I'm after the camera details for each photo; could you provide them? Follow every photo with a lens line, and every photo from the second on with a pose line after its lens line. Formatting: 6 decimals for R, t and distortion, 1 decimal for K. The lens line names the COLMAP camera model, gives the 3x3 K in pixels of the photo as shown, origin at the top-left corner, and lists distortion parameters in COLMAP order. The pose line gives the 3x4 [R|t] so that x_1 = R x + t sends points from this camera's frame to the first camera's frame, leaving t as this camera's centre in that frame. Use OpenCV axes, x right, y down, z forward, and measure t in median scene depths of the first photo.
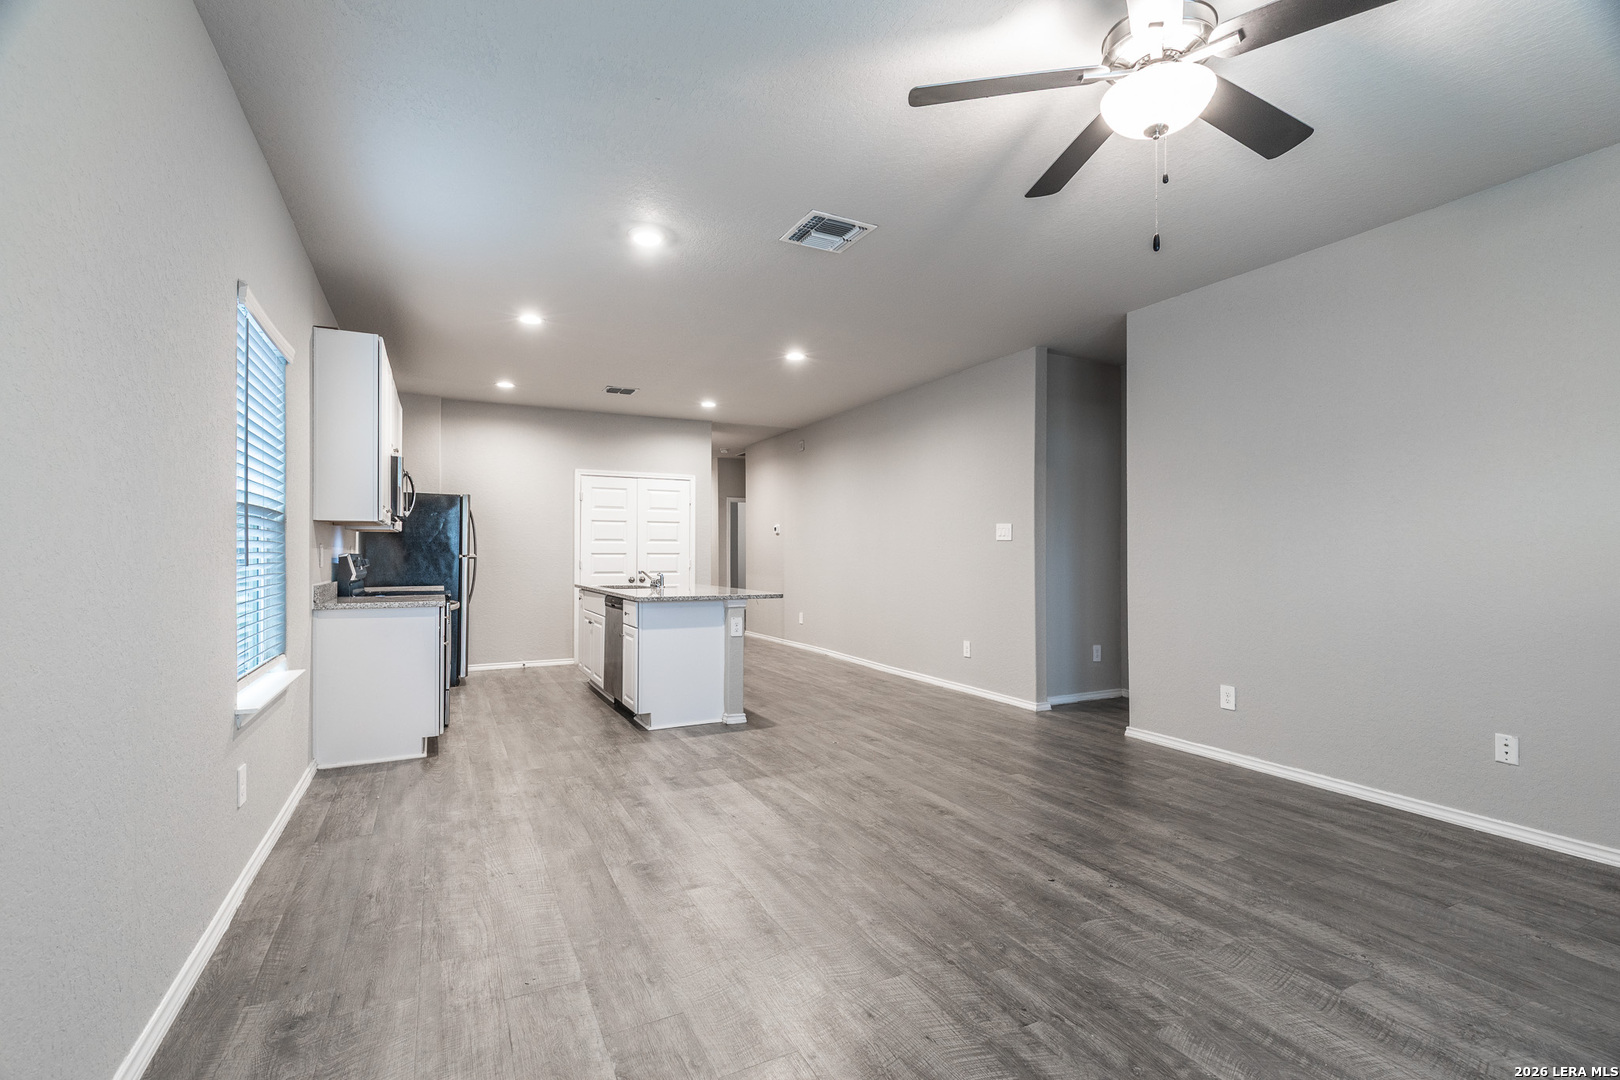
lens RADIAL K [[735.9, 0, 812.3], [0, 735.9, 546.5], [0, 0, 1]] dist [0.002411, -0.000053]
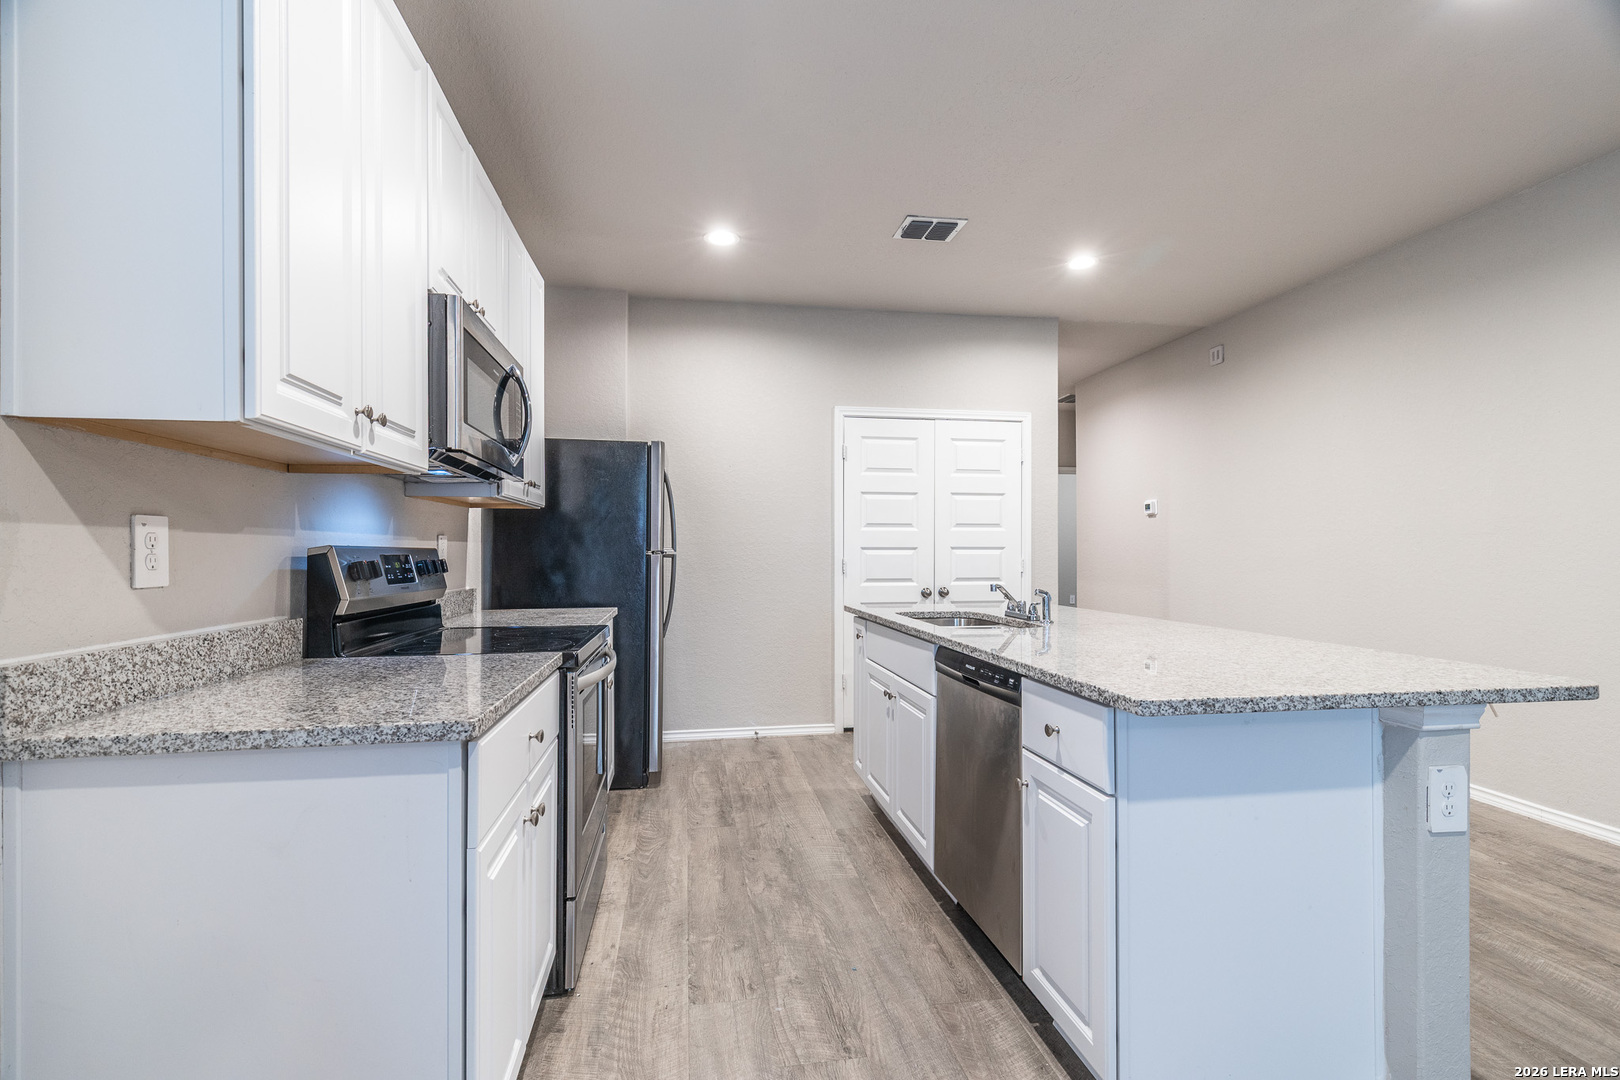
lens RADIAL K [[735.9, 0, 812.3], [0, 735.9, 546.5], [0, 0, 1]] dist [0.002411, -0.000053]
pose [[0.956309, -0.001306, -0.292355, -0.196170], [0.003166, 0.999978, 0.005889, 0.005617], [0.292341, -0.006558, 0.956292, 0.502325]]
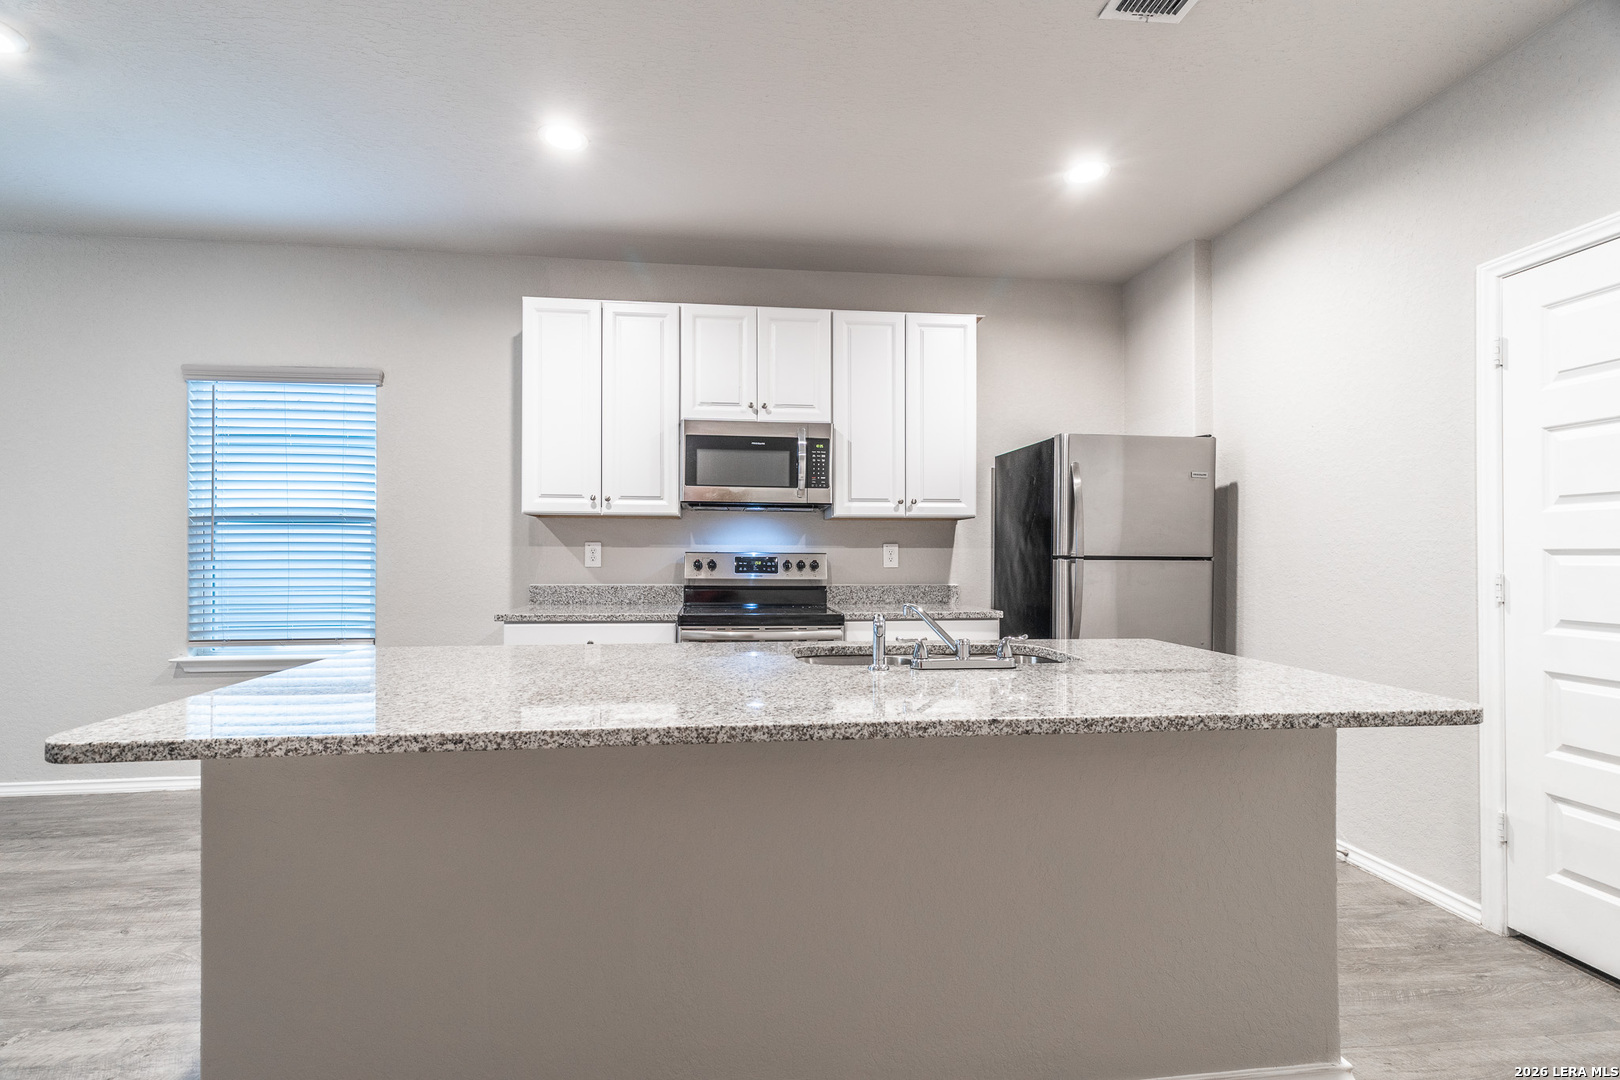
lens RADIAL K [[735.9, 0, 812.3], [0, 735.9, 546.5], [0, 0, 1]] dist [0.002411, -0.000053]
pose [[-0.352175, -0.007276, -0.935906, 0.060011], [0.010188, 0.999881, -0.011607, 0.009823], [0.935879, -0.013623, -0.352059, 1.014957]]
